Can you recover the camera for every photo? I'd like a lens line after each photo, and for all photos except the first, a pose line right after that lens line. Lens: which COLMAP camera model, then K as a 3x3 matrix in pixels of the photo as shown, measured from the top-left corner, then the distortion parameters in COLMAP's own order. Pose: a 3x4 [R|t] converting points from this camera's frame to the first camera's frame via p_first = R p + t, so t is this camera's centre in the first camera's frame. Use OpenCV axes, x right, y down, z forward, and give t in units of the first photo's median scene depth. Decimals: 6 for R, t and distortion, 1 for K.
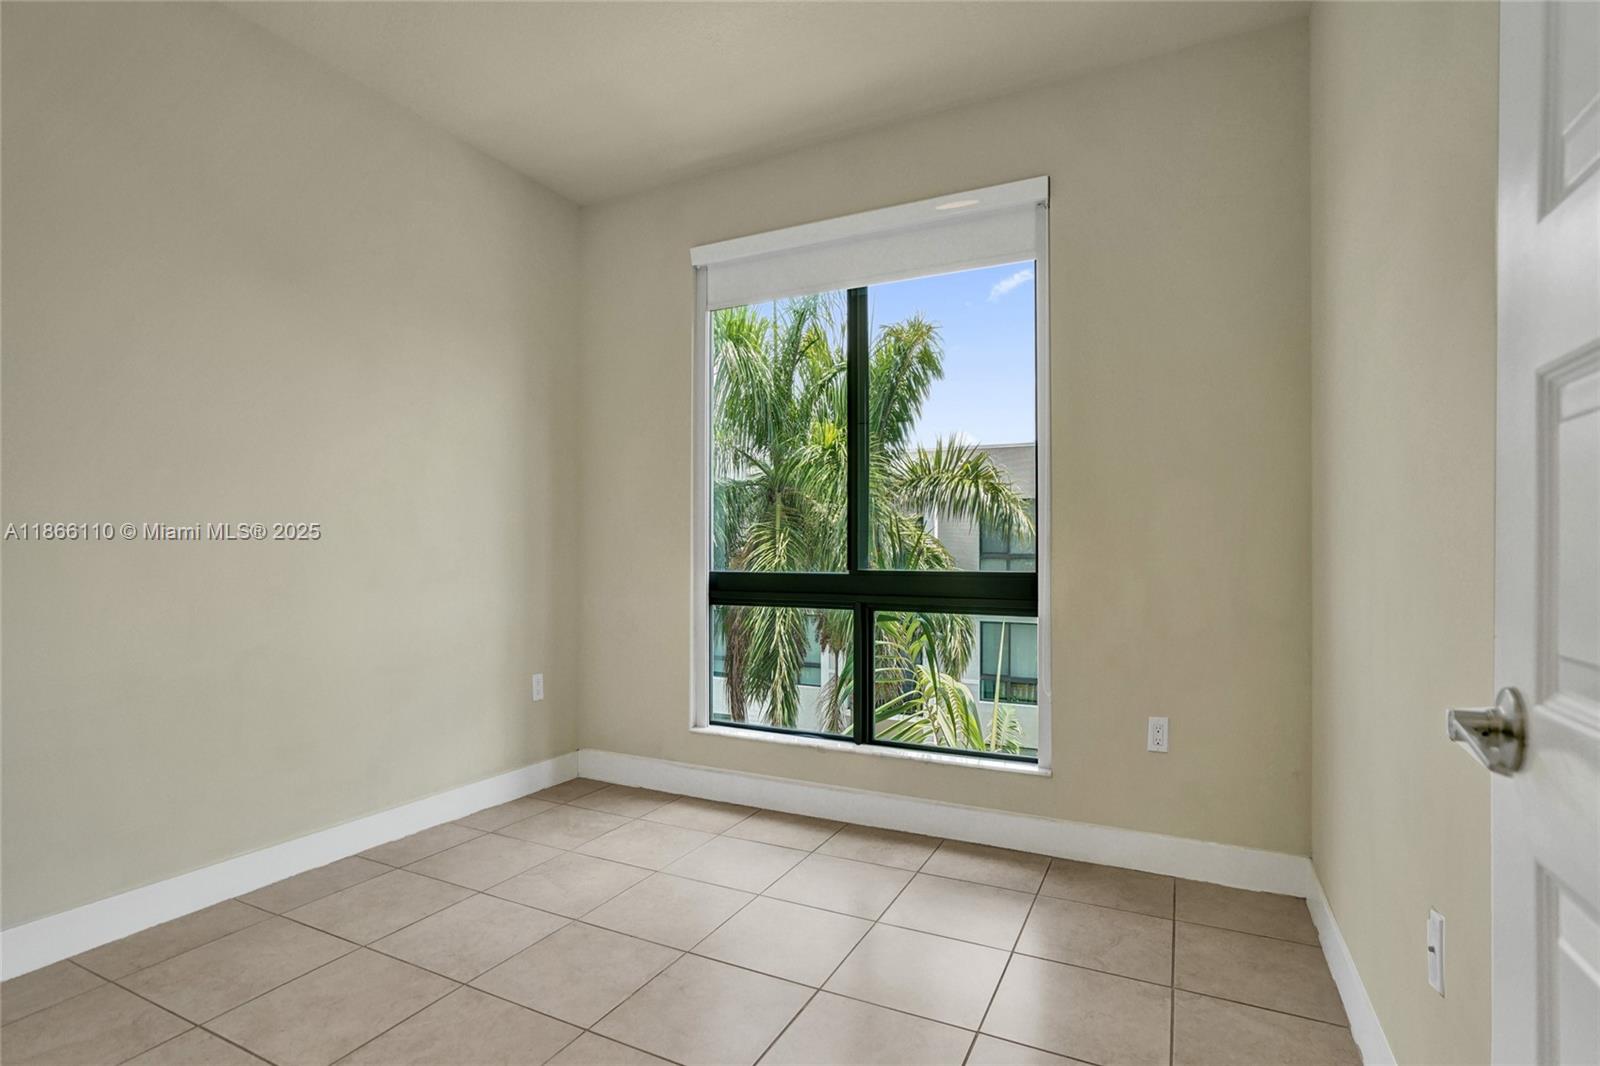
lens RADIAL K [[766.0, 0, 811.1], [0, 766.0, 539.0], [0, 0, 1]] dist [-0.039926, 0.022697]
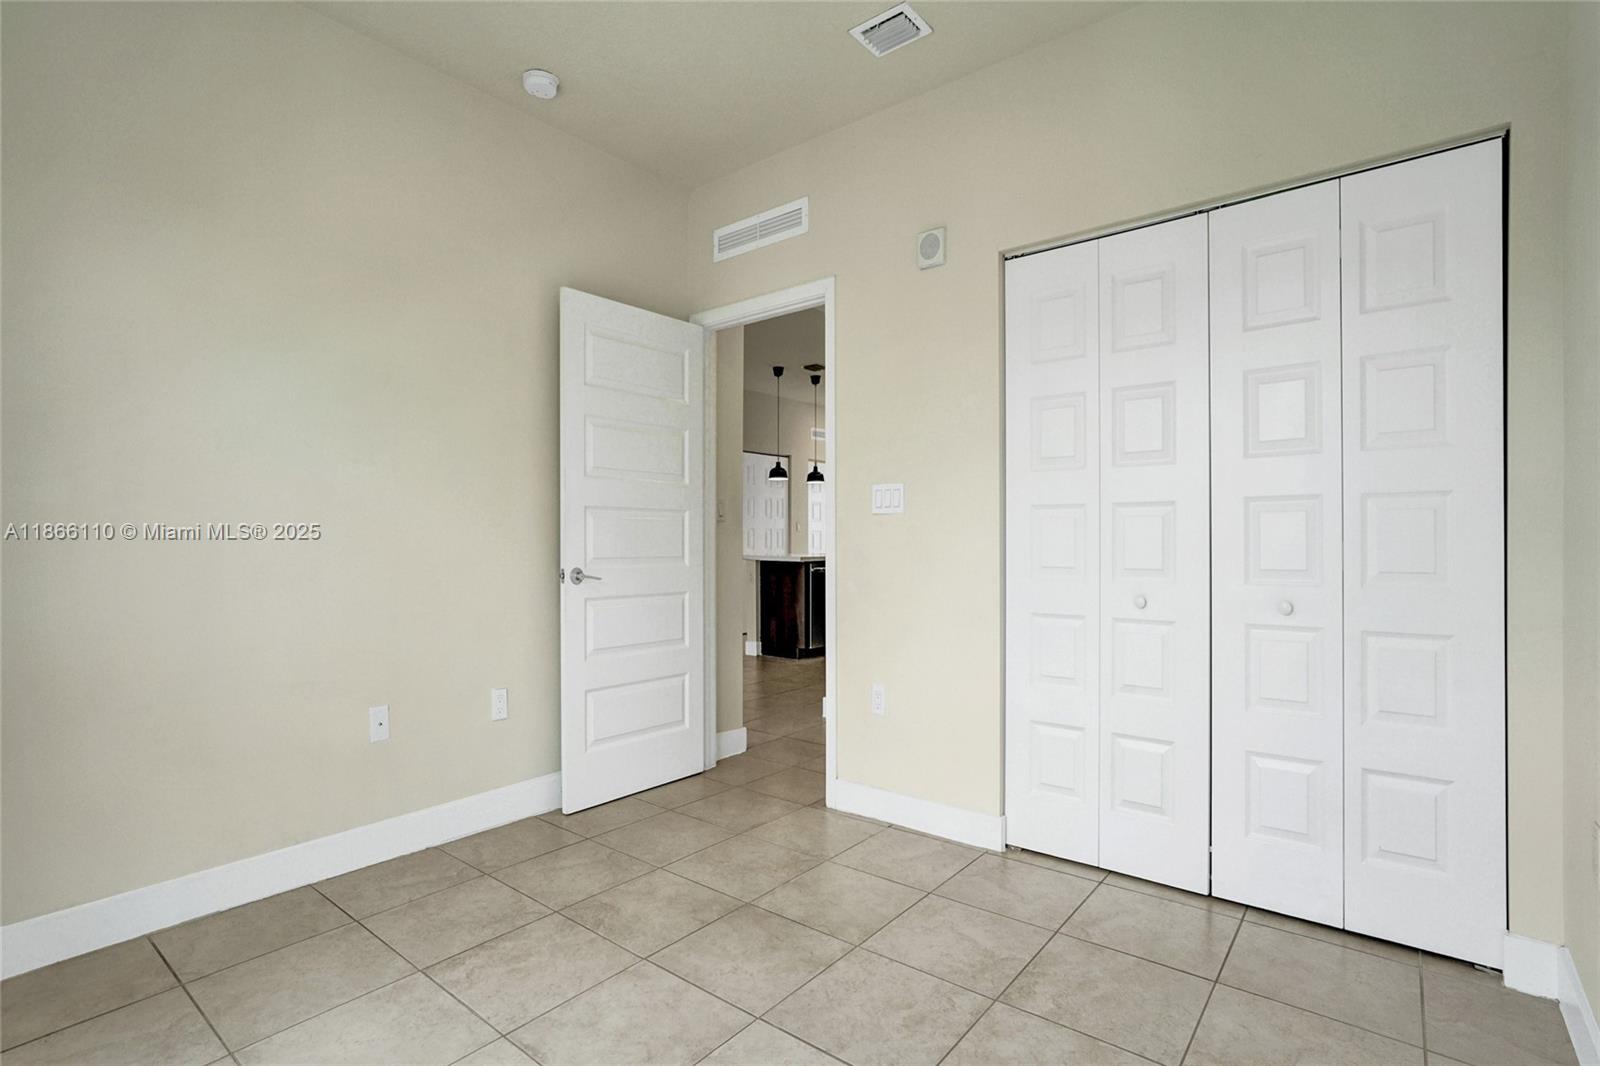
lens RADIAL K [[766.0, 0, 800.1], [0, 766.0, 535.3], [0, 0, 1]] dist [-0.039926, 0.022697]
pose [[-0.972437, -0.003471, 0.233141, -0.340835], [-0.009456, 0.999654, -0.024558, 0.020344], [-0.232975, -0.026085, -0.972133, 1.165596]]
